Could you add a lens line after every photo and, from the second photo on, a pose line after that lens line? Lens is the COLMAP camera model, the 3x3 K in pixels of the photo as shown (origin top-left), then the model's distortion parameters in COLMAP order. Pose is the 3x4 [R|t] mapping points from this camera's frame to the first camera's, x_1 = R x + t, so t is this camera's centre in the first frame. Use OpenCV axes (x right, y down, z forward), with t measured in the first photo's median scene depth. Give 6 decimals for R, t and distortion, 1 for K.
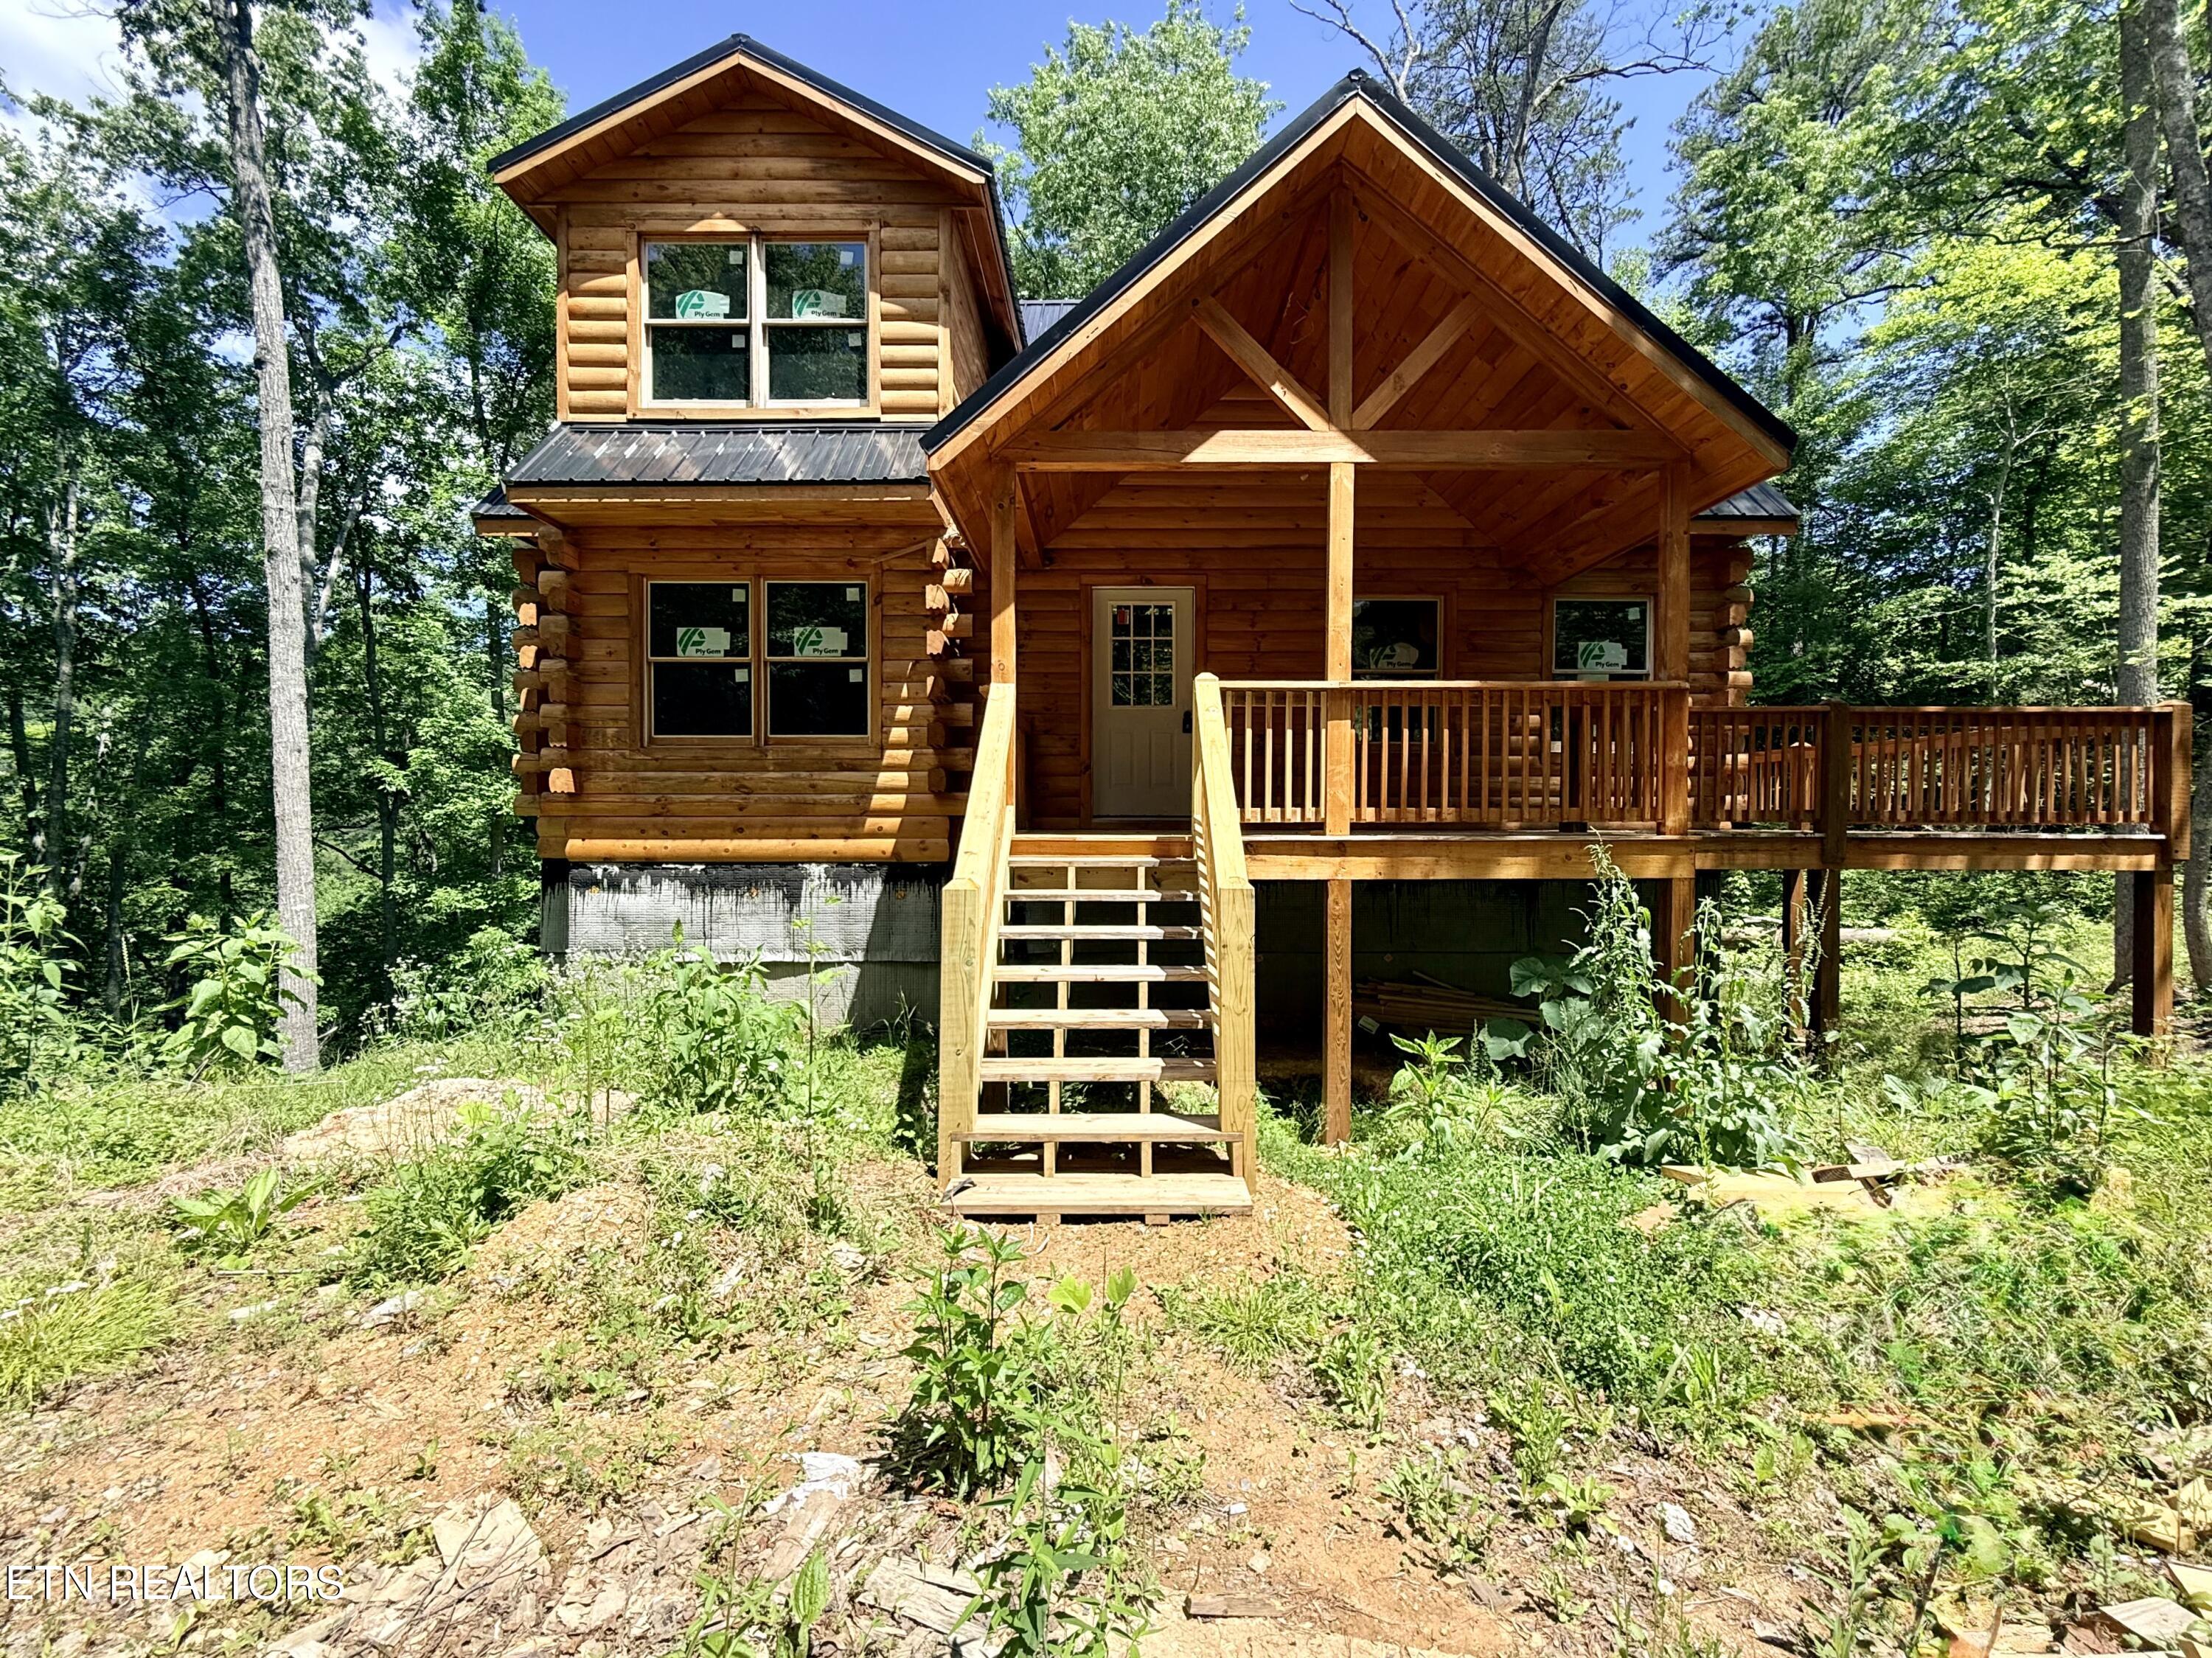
lens RADIAL K [[883.6, 0, 1143.3], [0, 883.6, 836.2], [0, 0, 1]] dist [-0.001981, 0.000734]
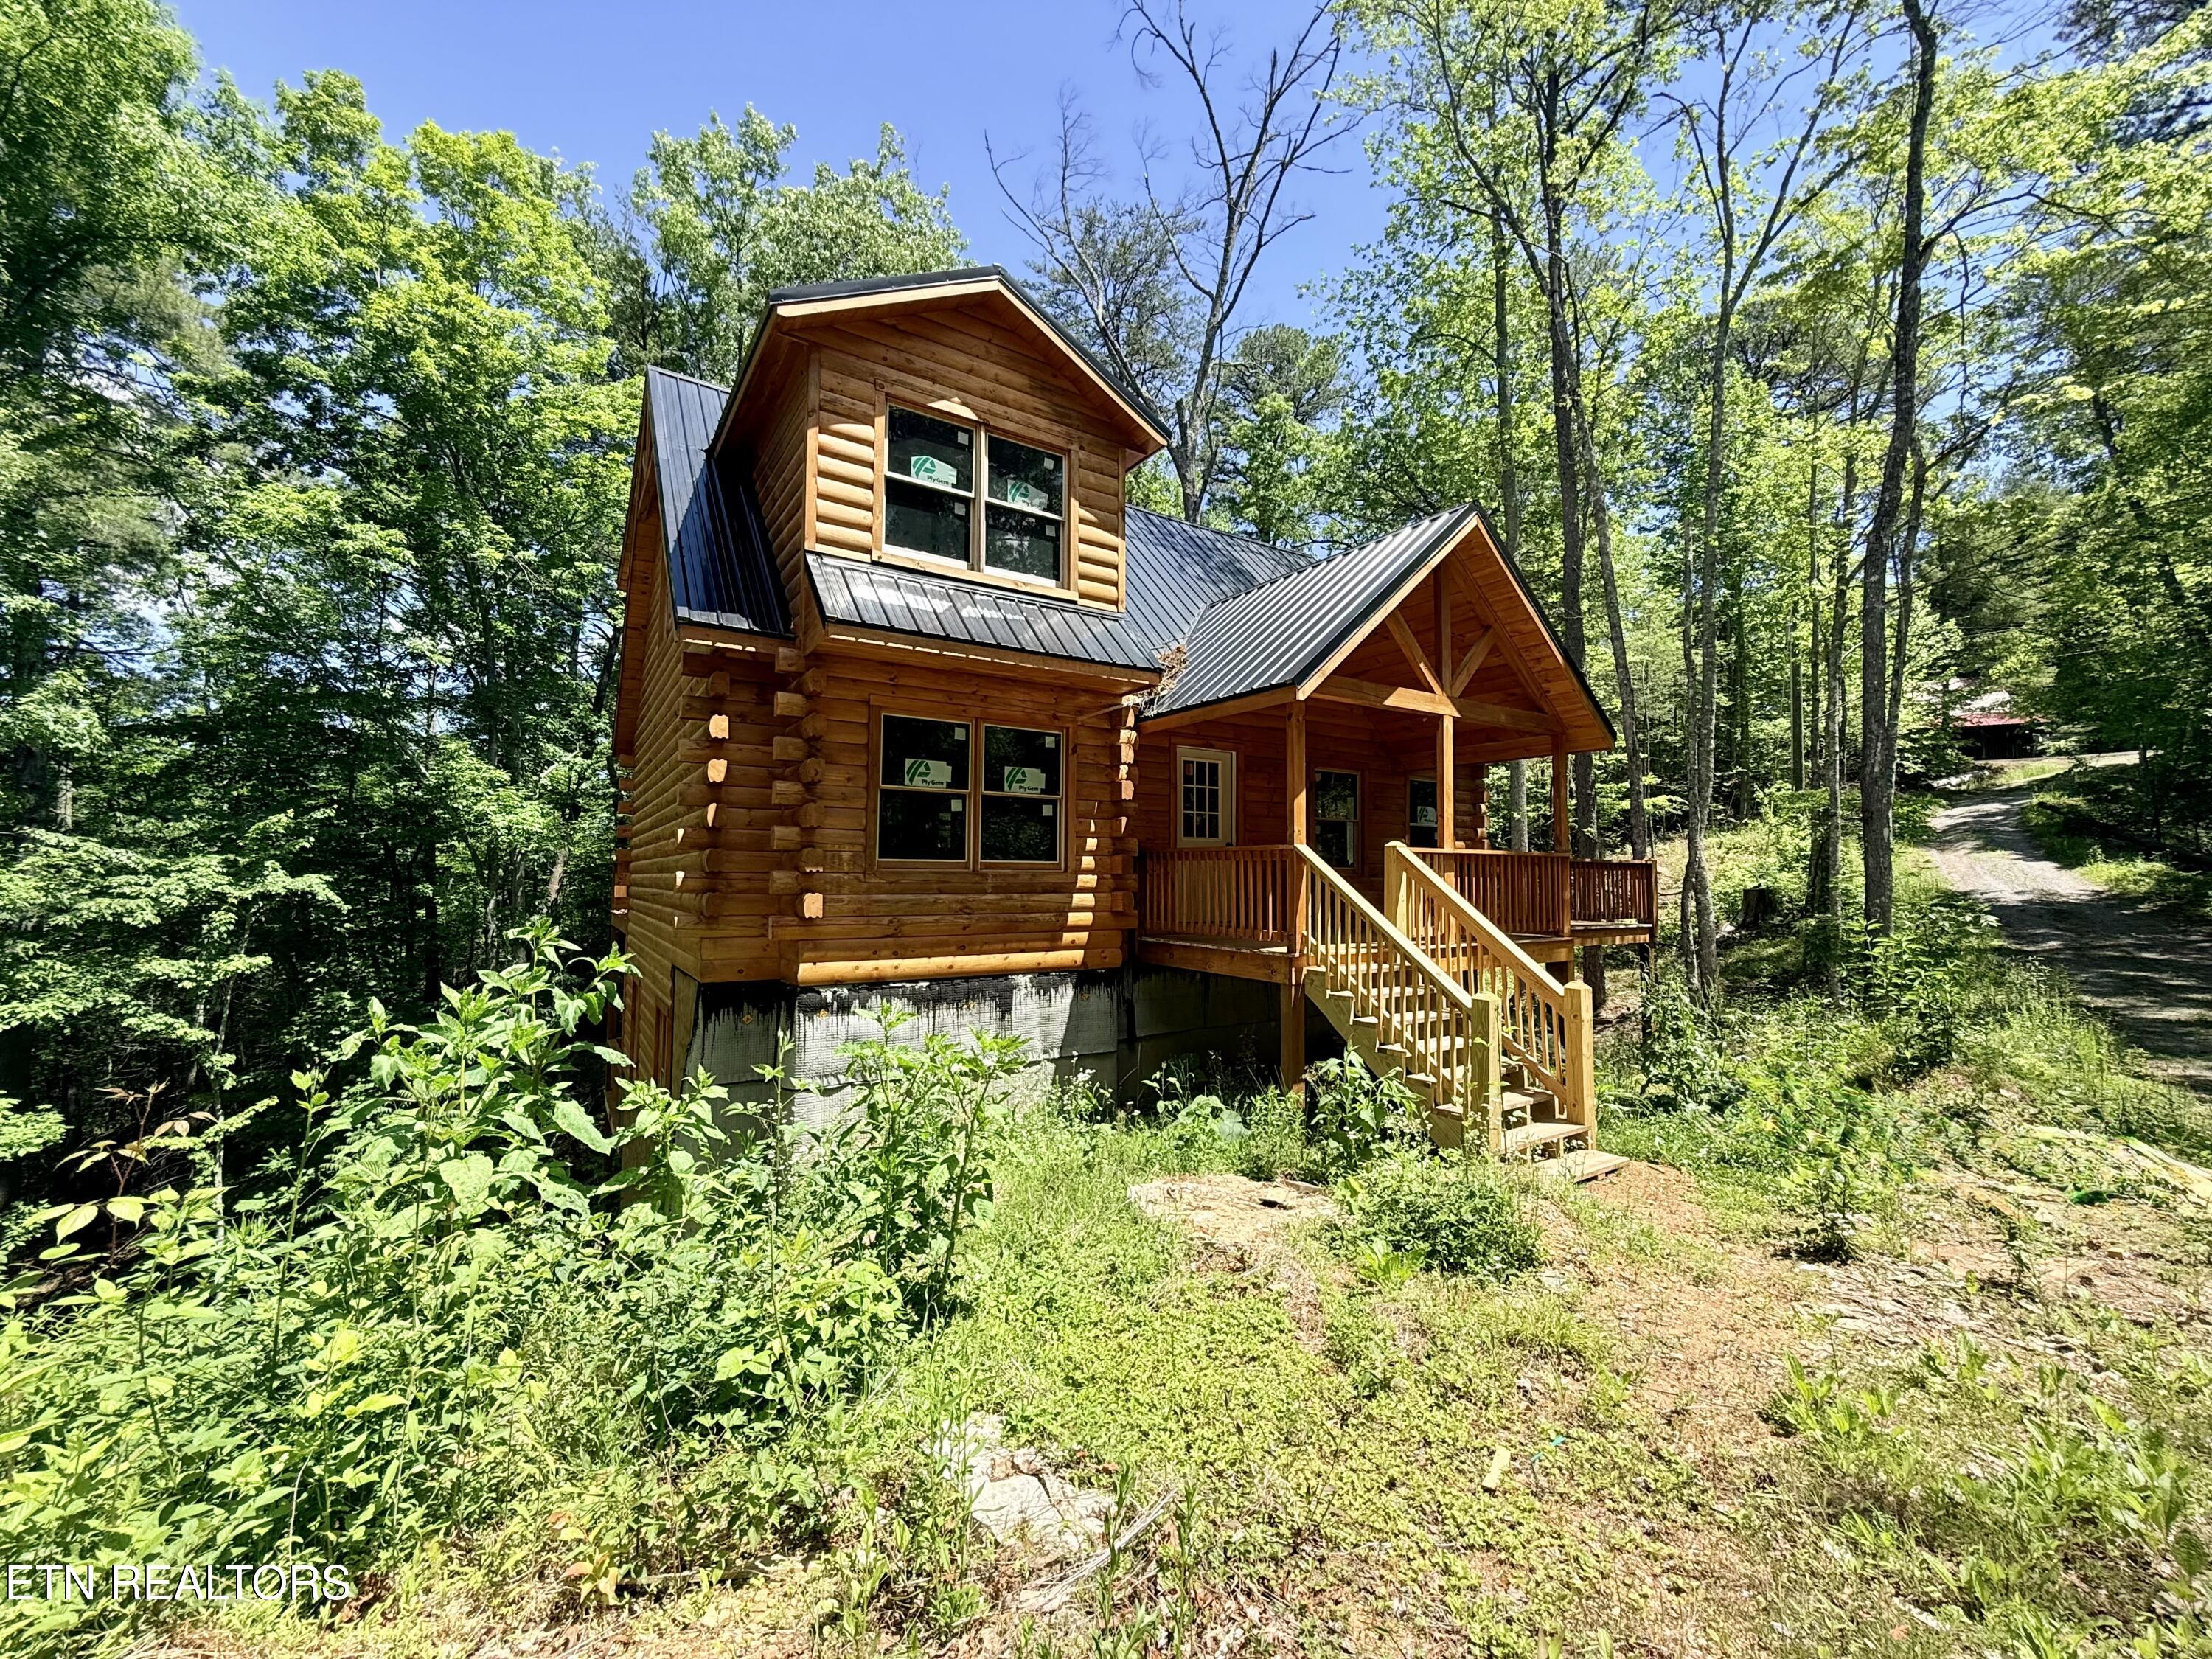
lens RADIAL K [[883.7, 0, 1061.5], [0, 883.7, 830.8], [0, 0, 1]] dist [-0.001981, 0.000734]
pose [[0.848338, 0.031352, 0.528525, -0.942803], [0.003273, 0.997916, -0.064450, -0.080922], [-0.529444, 0.056405, 0.846468, 0.003935]]
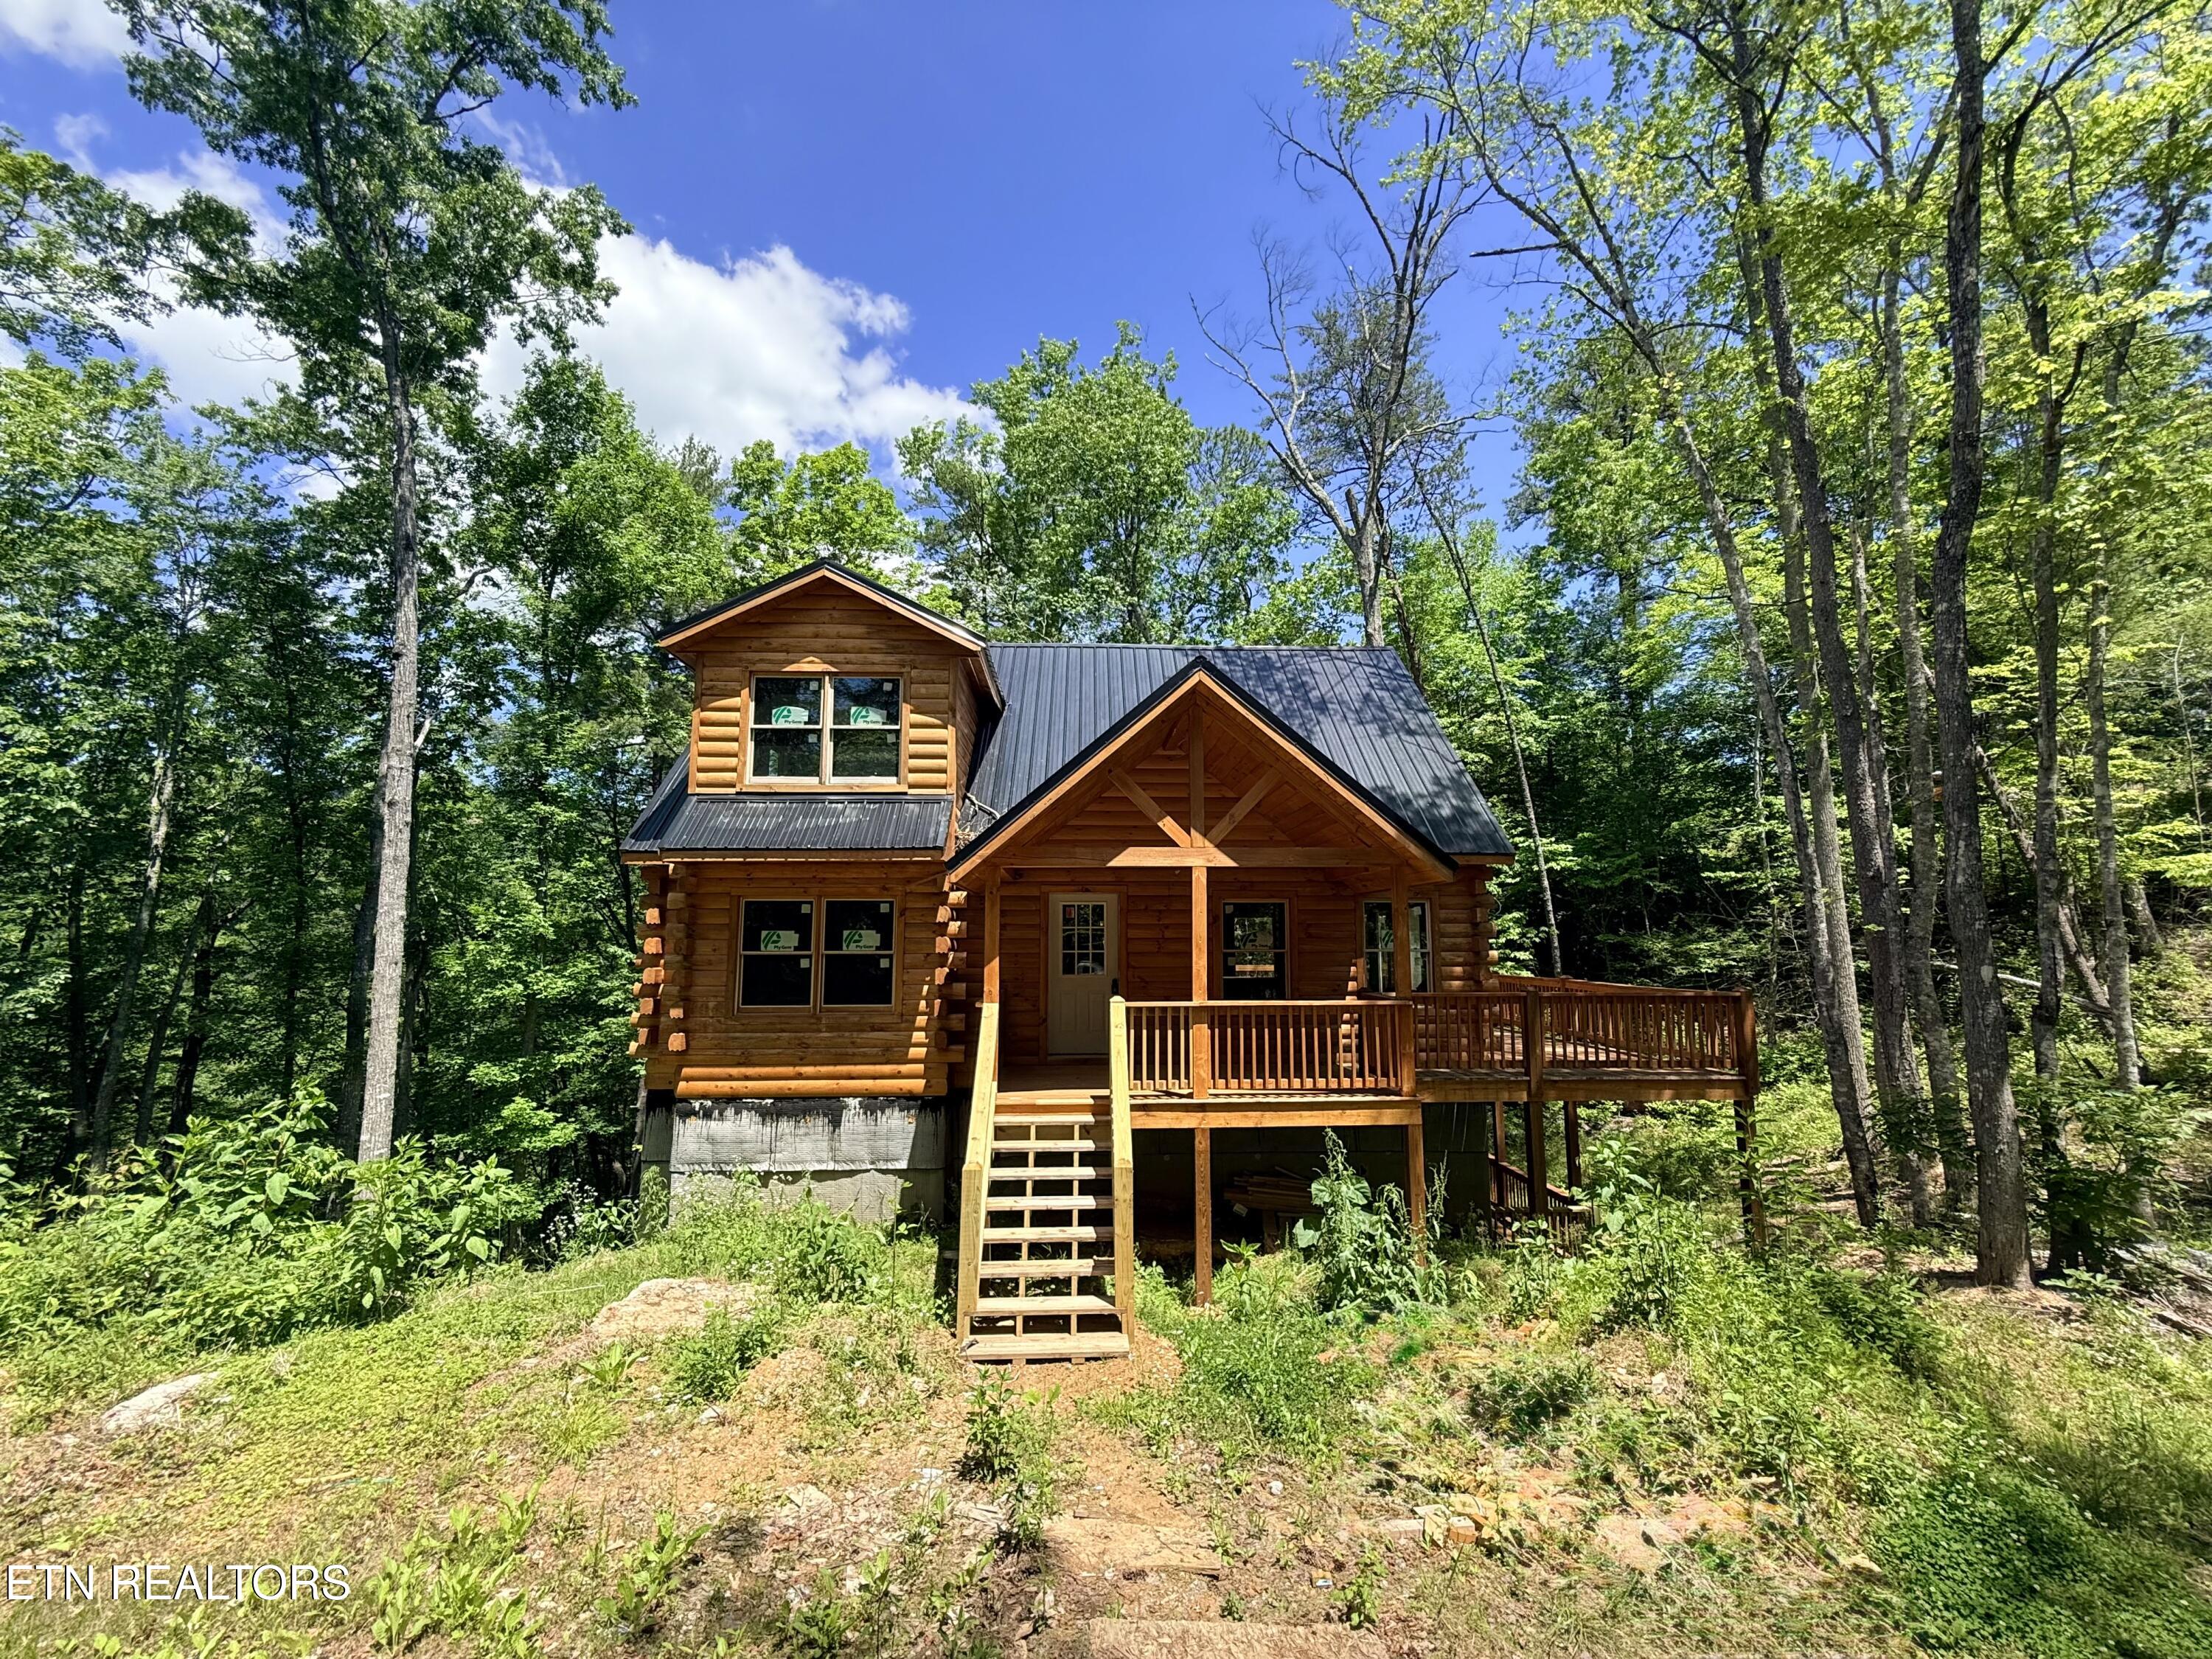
lens RADIAL K [[883.7, 0, 1135.5], [0, 883.7, 822.1], [0, 0, 1]] dist [-0.001981, 0.000734]
pose [[0.999396, -0.002961, 0.034637, 0.037538], [0.007626, 0.990768, -0.135350, -0.215129], [-0.033916, 0.135533, 0.990192, -0.492293]]
